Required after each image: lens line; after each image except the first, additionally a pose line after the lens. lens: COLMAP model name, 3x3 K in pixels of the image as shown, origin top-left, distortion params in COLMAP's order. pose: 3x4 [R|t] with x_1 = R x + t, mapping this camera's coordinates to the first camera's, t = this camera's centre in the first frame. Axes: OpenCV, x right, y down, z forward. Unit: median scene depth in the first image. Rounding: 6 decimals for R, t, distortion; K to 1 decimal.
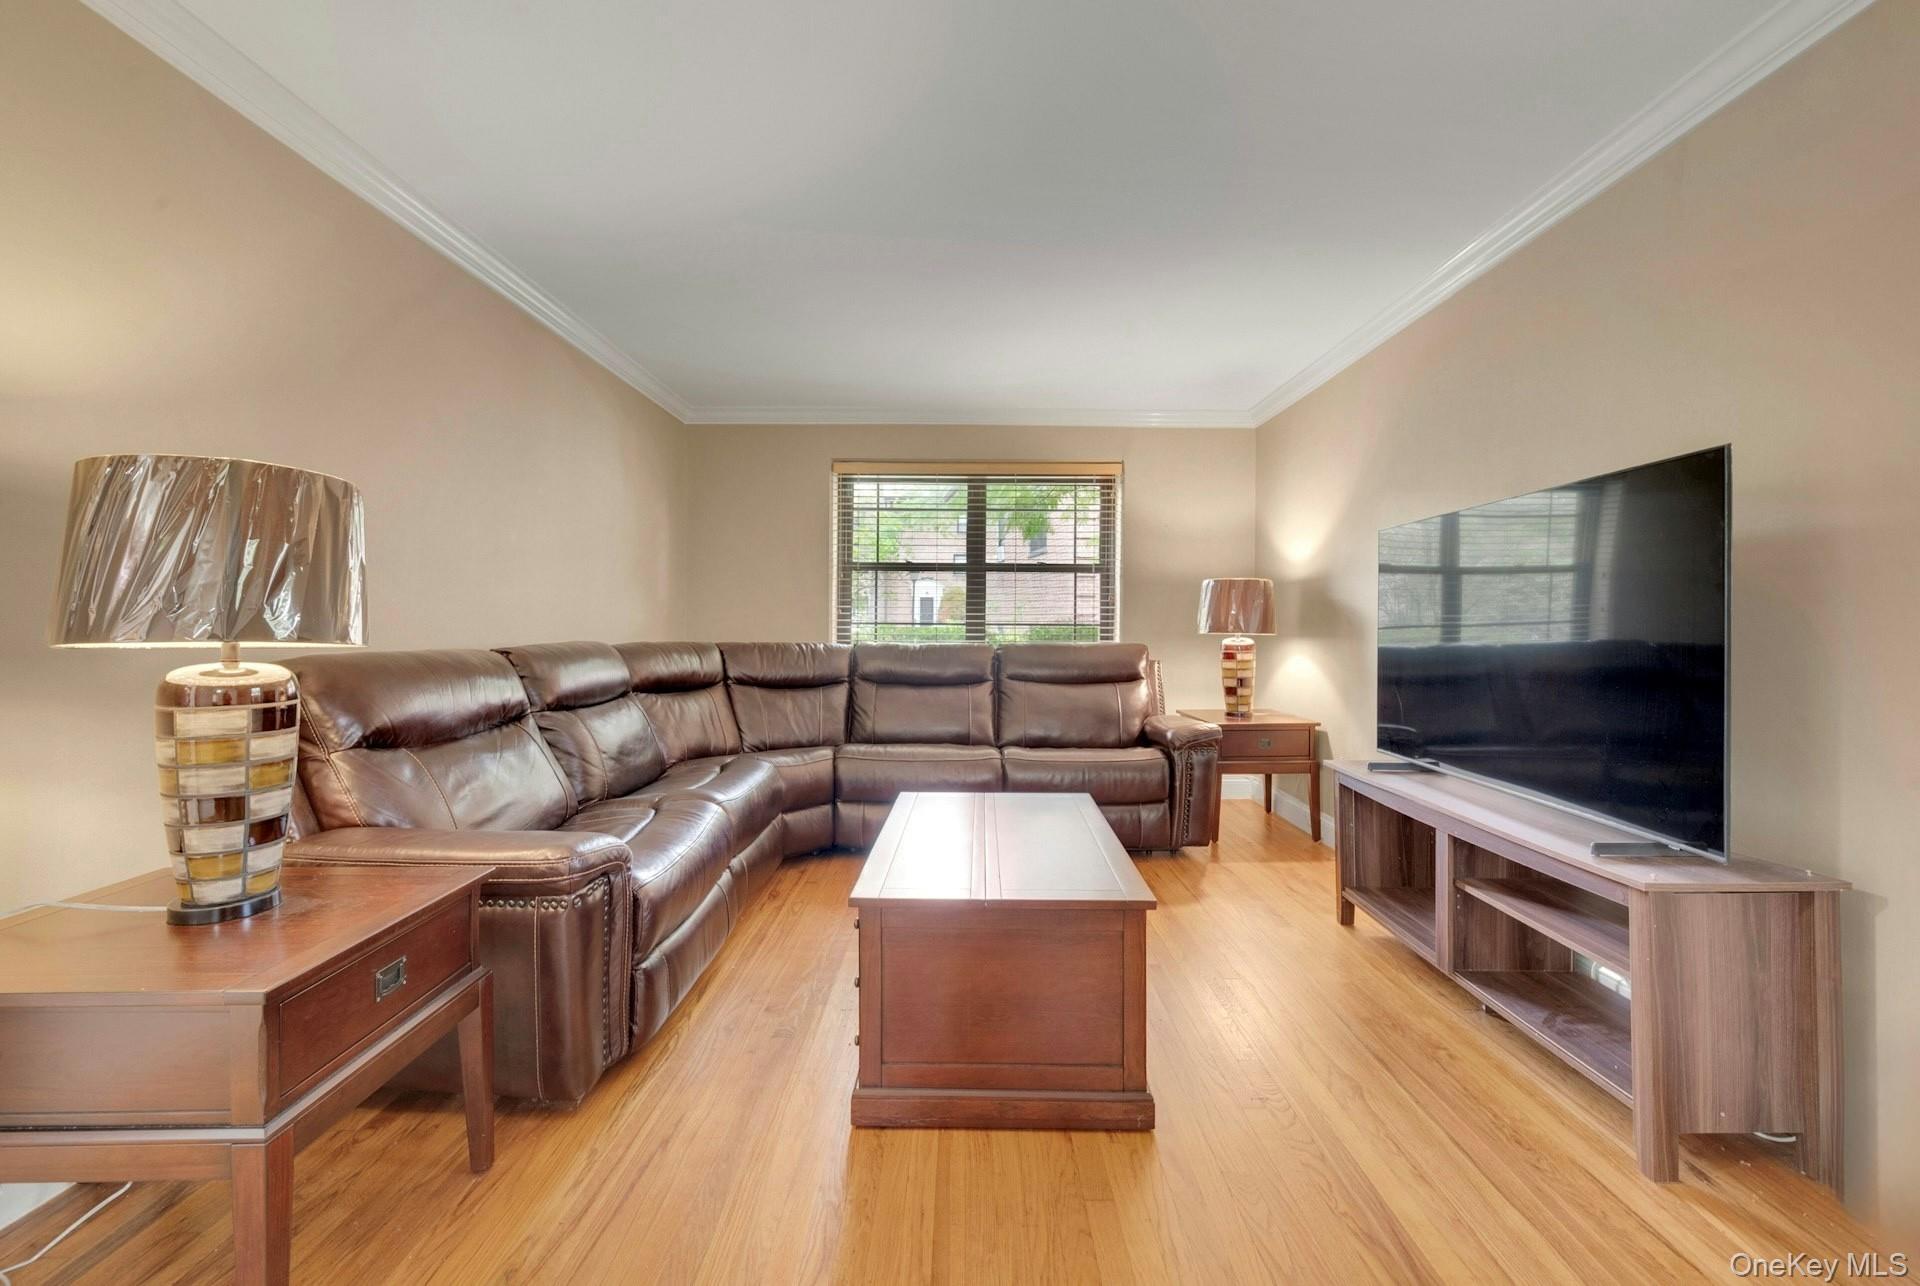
lens RADIAL K [[821.1, 0, 989.3], [0, 821.1, 631.1], [0, 0, 1]] dist [0.001425, 0.000341]
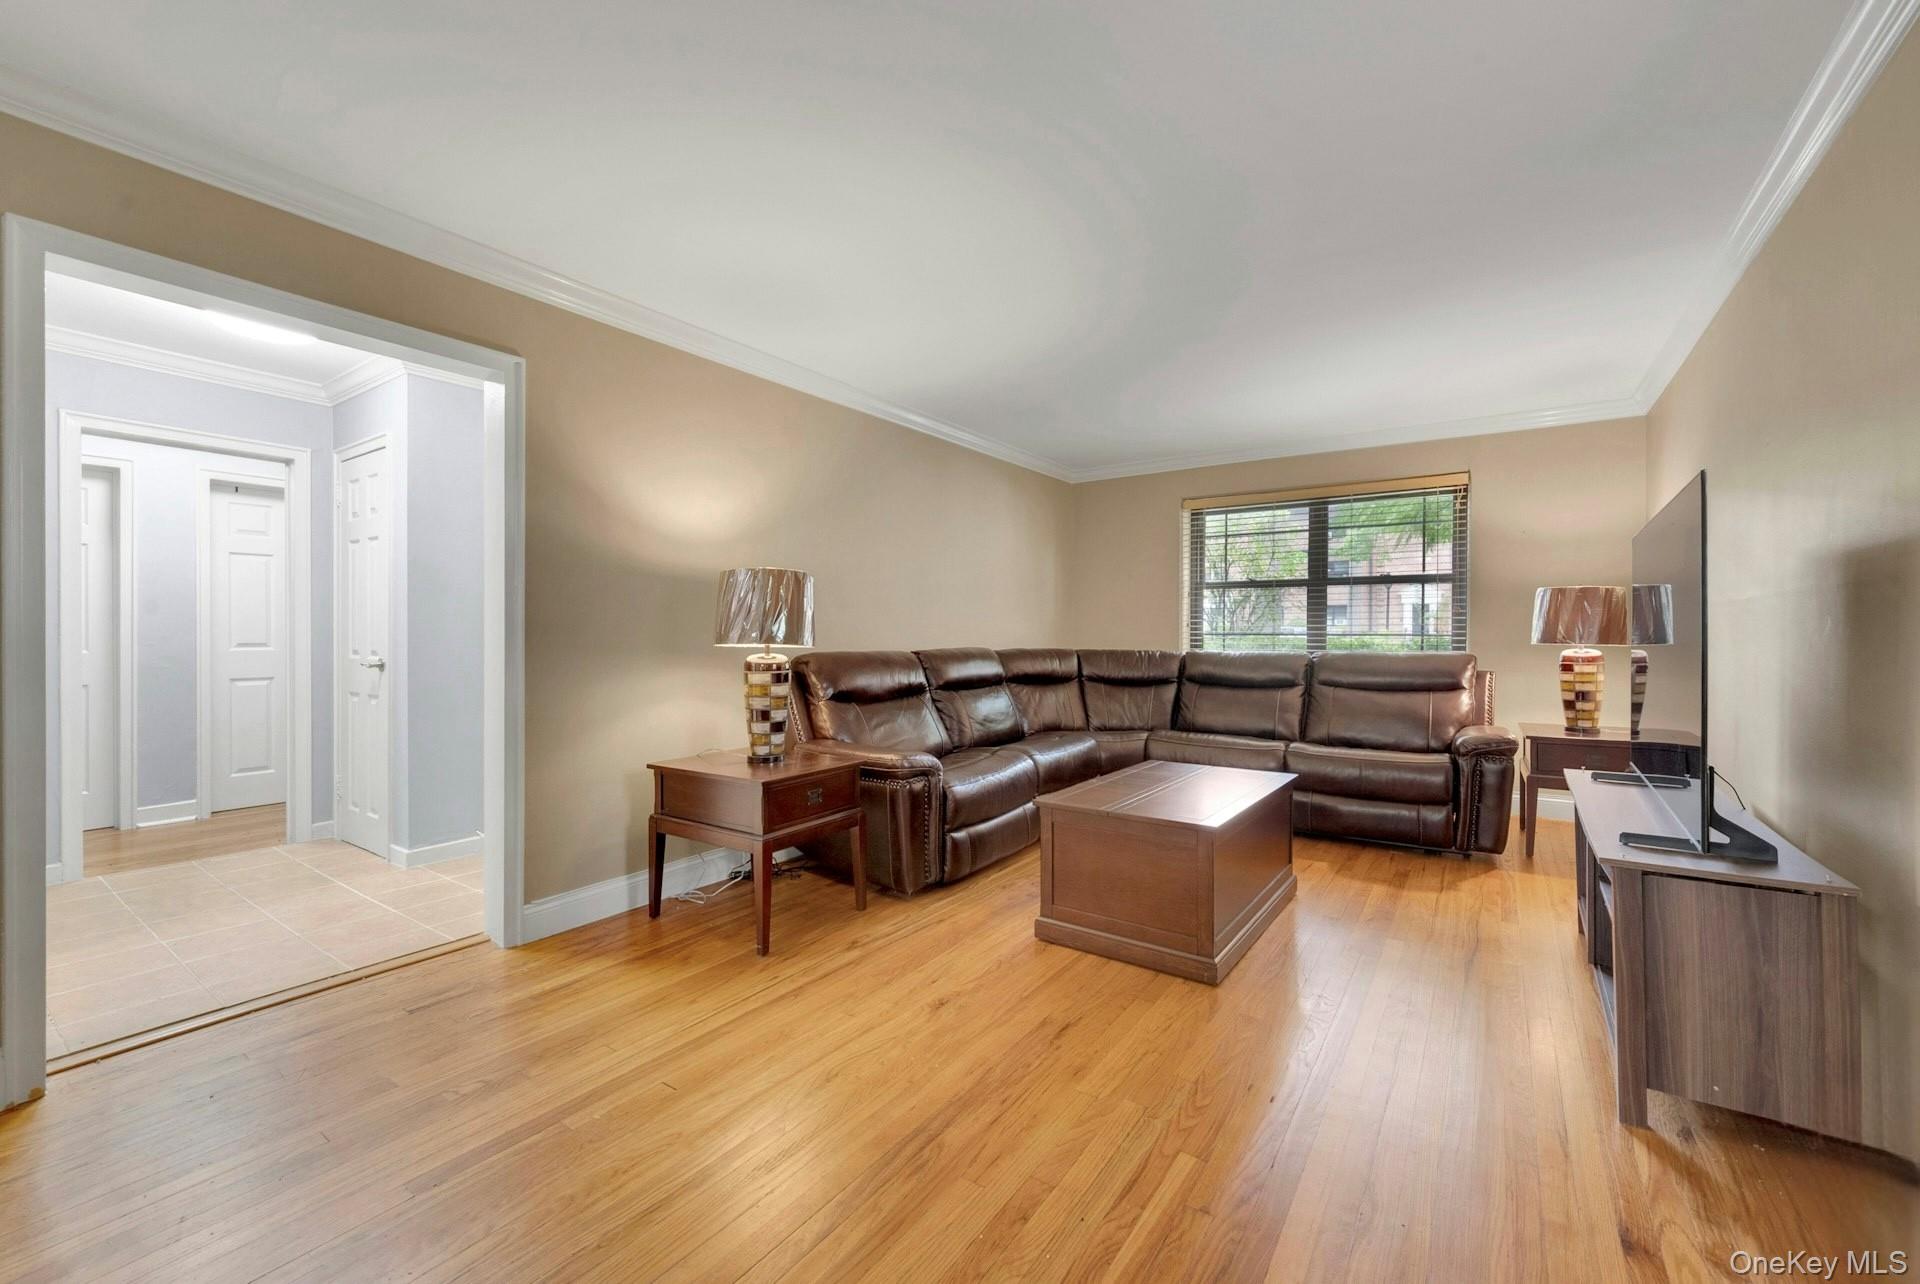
lens RADIAL K [[786.0, 0, 960.0], [0, 786.0, 642.0], [0, 0, 1]] dist [0.000528, -0.000079]
pose [[0.813867, 0.001355, -0.581050, 0.286439], [-0.001649, 0.999999, 0.000022, 0.001874], [0.581049, 0.000940, 0.813868, -0.172743]]
